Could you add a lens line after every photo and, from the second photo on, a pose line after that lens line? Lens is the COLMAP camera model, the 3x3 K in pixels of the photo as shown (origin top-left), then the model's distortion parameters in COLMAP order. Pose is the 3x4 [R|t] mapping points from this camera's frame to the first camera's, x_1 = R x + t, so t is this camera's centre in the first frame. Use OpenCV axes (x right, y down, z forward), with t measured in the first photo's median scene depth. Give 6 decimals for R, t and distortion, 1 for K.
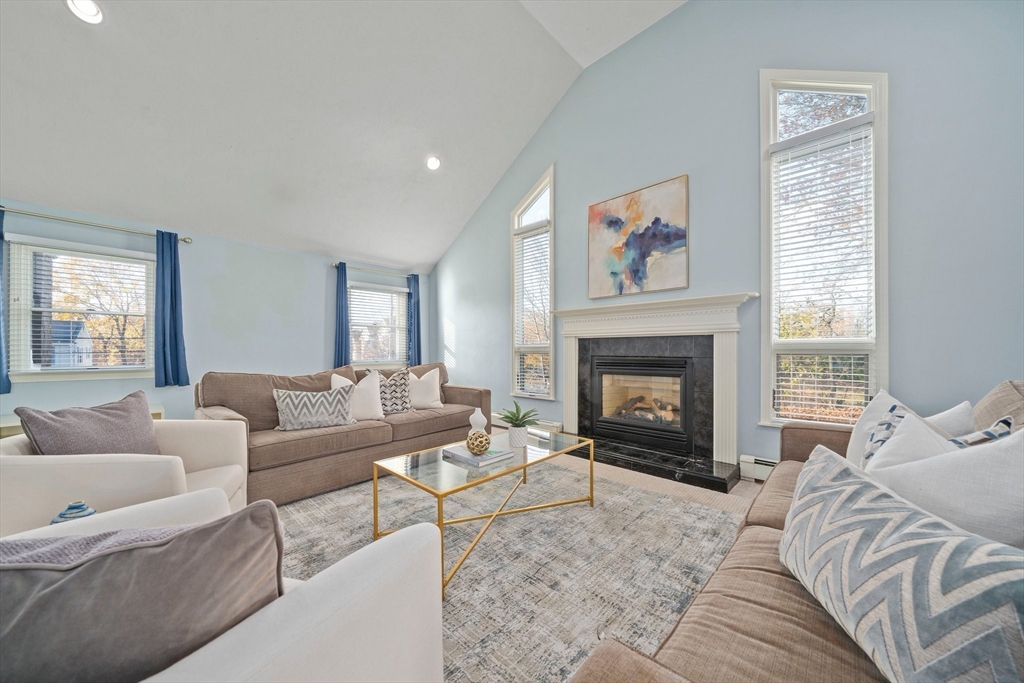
lens RADIAL K [[357.4, 0, 507.4], [0, 357.4, 349.9], [0, 0, 1]] dist [-0.003681, 0.000101]
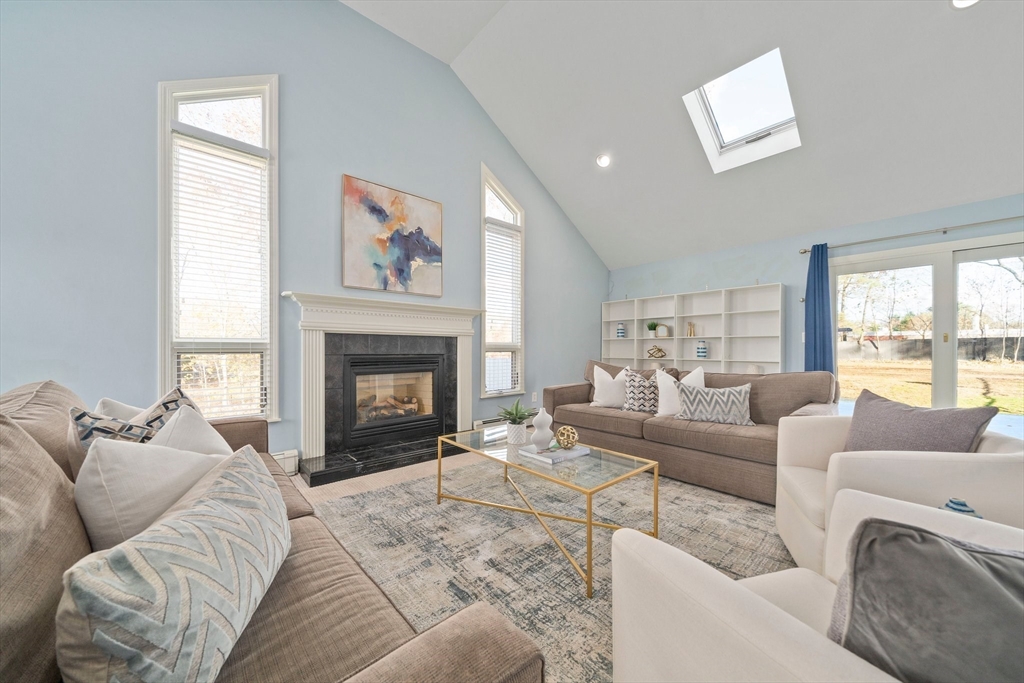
lens RADIAL K [[357.4, 0, 501.8], [0, 357.4, 349.0], [0, 0, 1]] dist [-0.003681, 0.000101]
pose [[0.080753, 0.002770, 0.996730, -0.637471], [-0.005730, 0.999981, -0.002315, 0.003654], [-0.996718, -0.005524, 0.080767, 0.639749]]
